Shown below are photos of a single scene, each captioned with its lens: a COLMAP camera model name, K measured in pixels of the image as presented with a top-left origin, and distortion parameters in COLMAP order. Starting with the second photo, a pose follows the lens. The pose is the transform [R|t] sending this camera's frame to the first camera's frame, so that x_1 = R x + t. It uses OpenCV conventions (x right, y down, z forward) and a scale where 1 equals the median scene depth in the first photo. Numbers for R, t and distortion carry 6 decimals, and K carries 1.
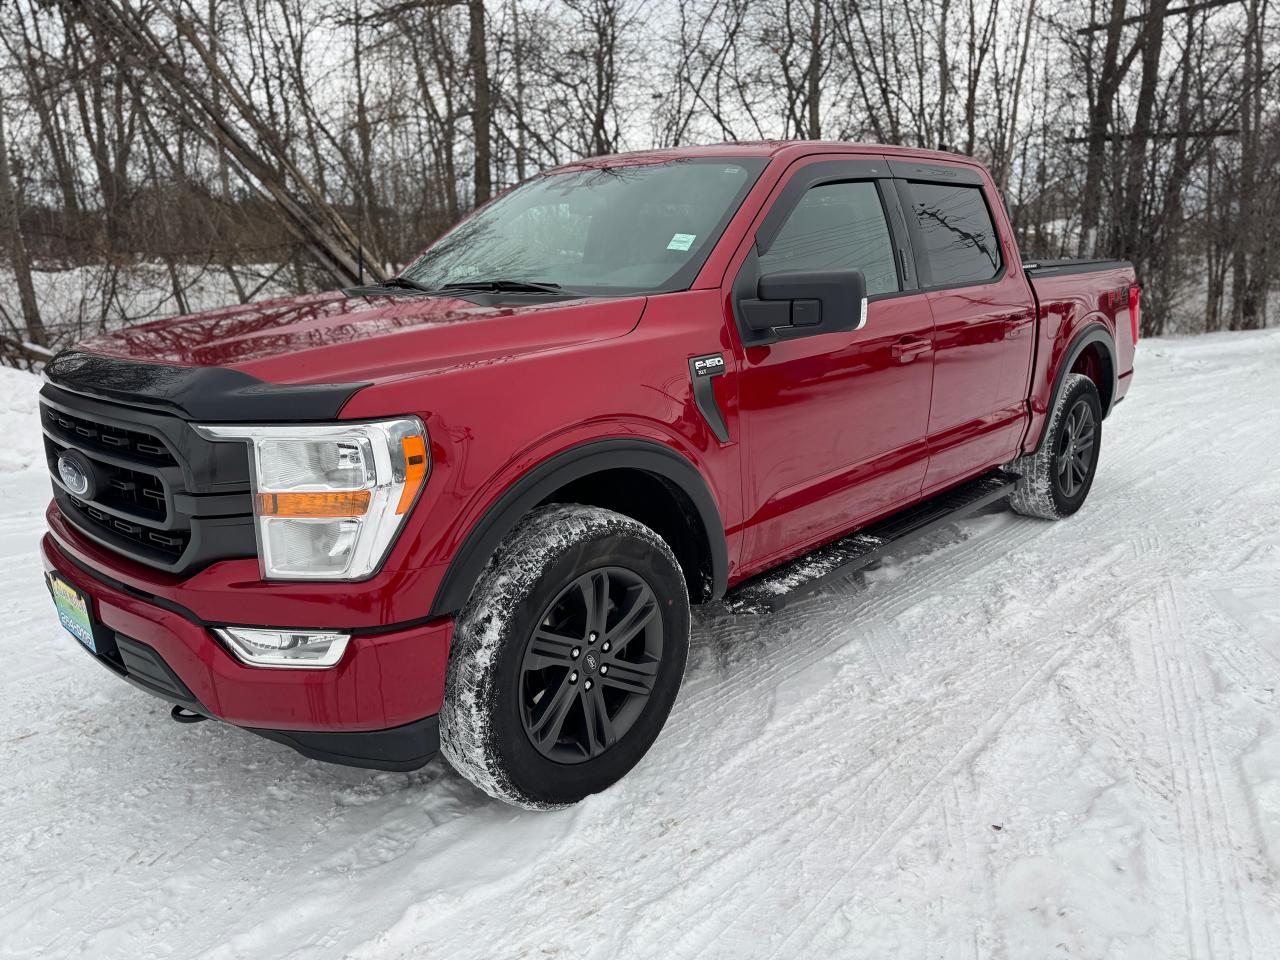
lens RADIAL K [[902.0, 0, 640.0], [0, 902.0, 480.0], [0, 0, 1]] dist [0.181140, -0.393261]
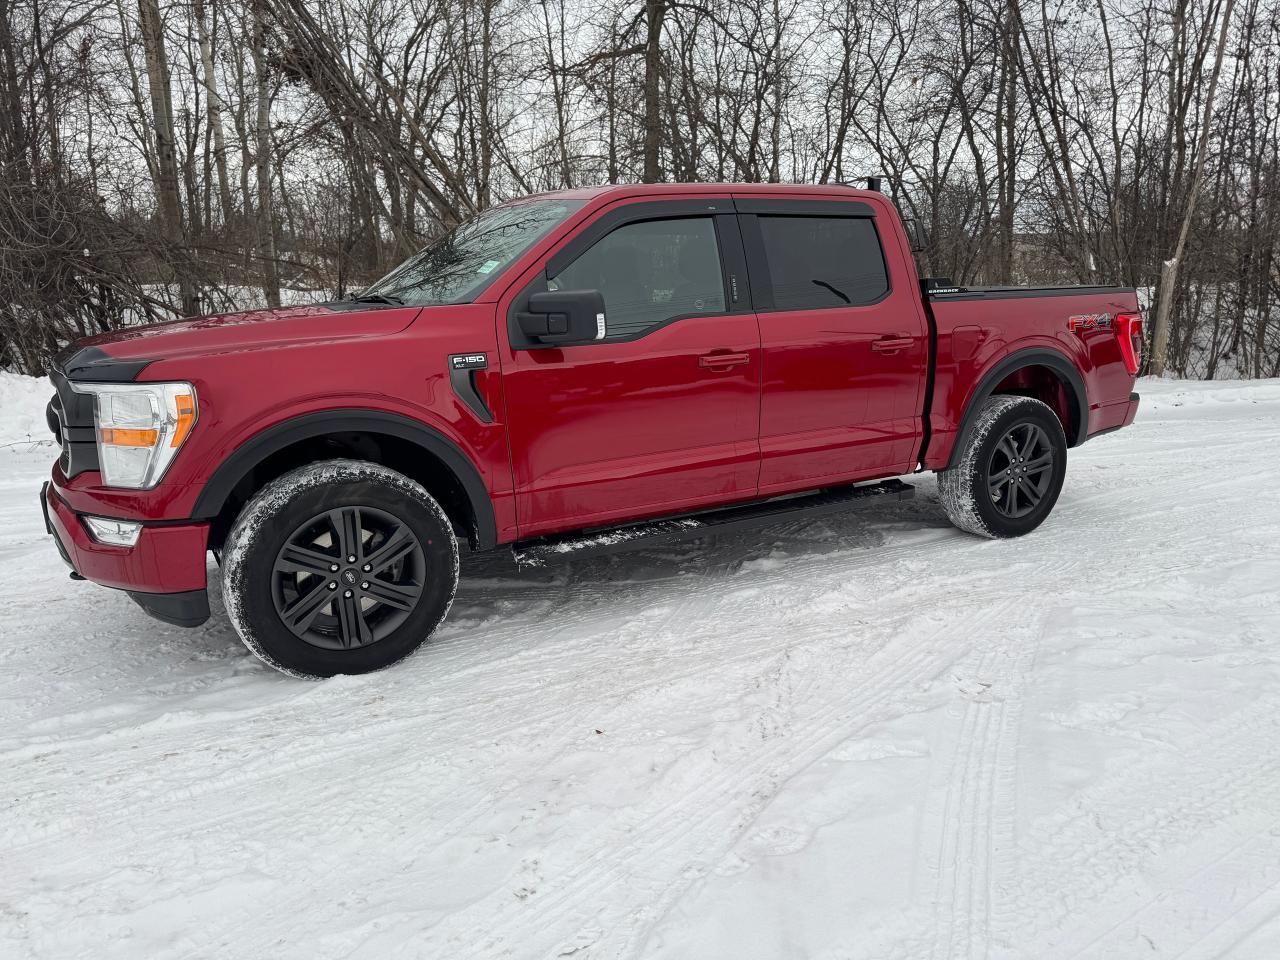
lens RADIAL K [[905.2, 0, 644.3], [0, 905.2, 479.2], [0, 0, 1]] dist [0.079395, -0.106826]
pose [[0.957396, 0.068373, -0.280569, 0.745646], [-0.075372, 0.997054, -0.014218, 0.044035], [0.278770, 0.034760, 0.959729, -0.180732]]
